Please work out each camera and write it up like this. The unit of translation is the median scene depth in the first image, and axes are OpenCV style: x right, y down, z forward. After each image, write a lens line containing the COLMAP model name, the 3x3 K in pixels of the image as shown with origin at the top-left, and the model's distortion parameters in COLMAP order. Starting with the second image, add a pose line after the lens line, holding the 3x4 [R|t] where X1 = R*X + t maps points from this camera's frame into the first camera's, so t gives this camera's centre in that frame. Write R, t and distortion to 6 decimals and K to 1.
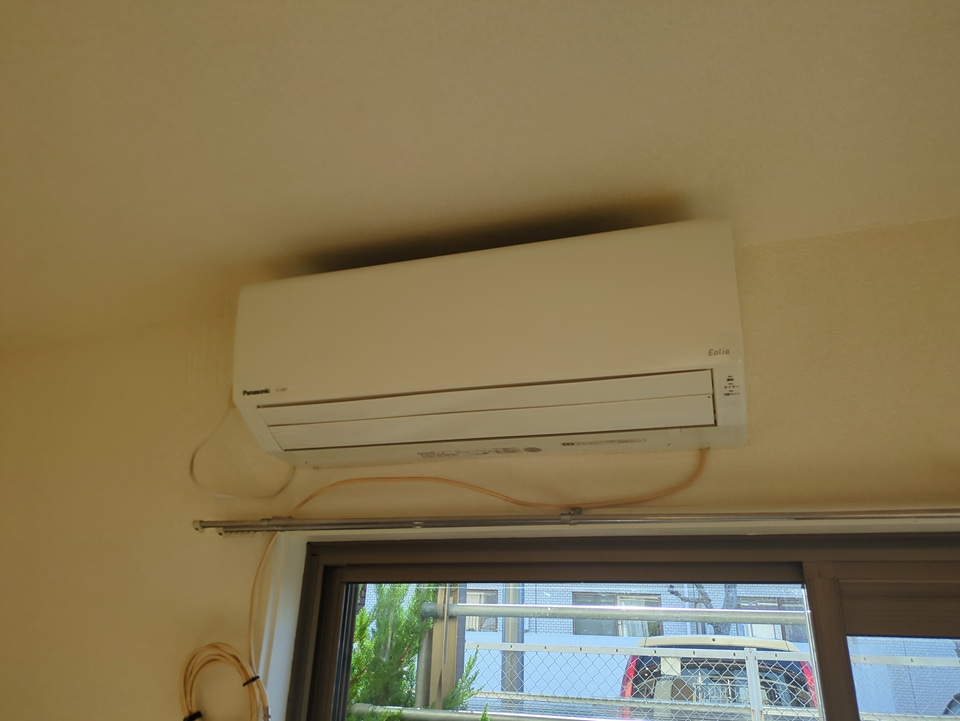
lens RADIAL K [[702.1, 0, 478.0], [0, 702.1, 342.5], [0, 0, 1]] dist [0.078193, -0.063197]
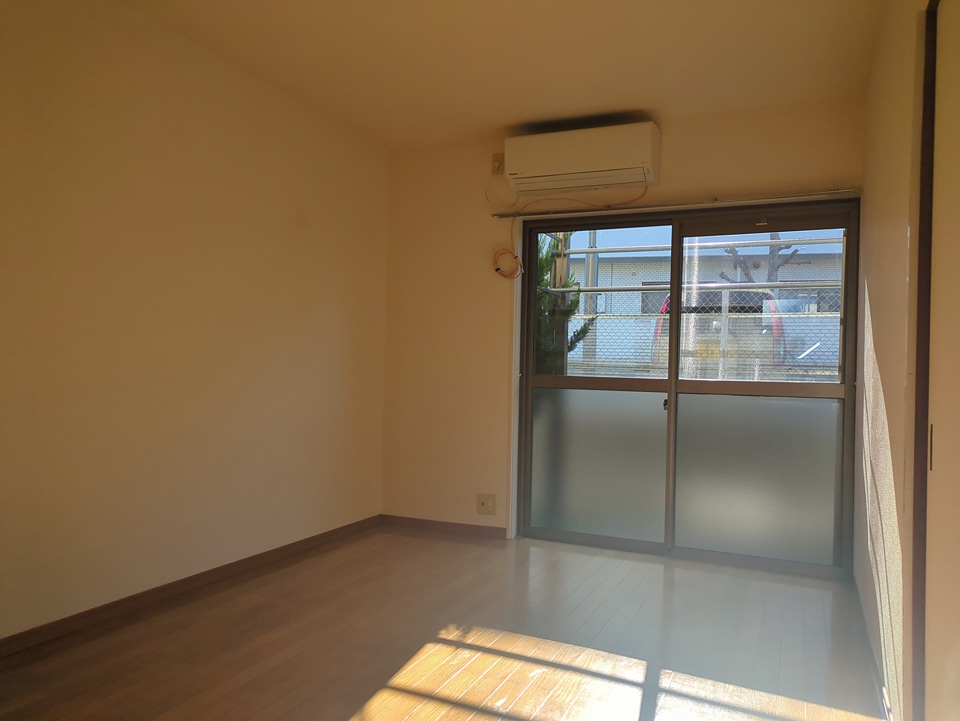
lens RADIAL K [[713.1, 0, 484.5], [0, 713.1, 360.3], [0, 0, 1]] dist [0.029341, -0.004778]
pose [[0.994100, -0.013087, -0.107671, -0.087499], [0.056660, 0.909137, 0.412625, -0.491471], [0.092488, -0.416292, 0.904515, -2.238695]]
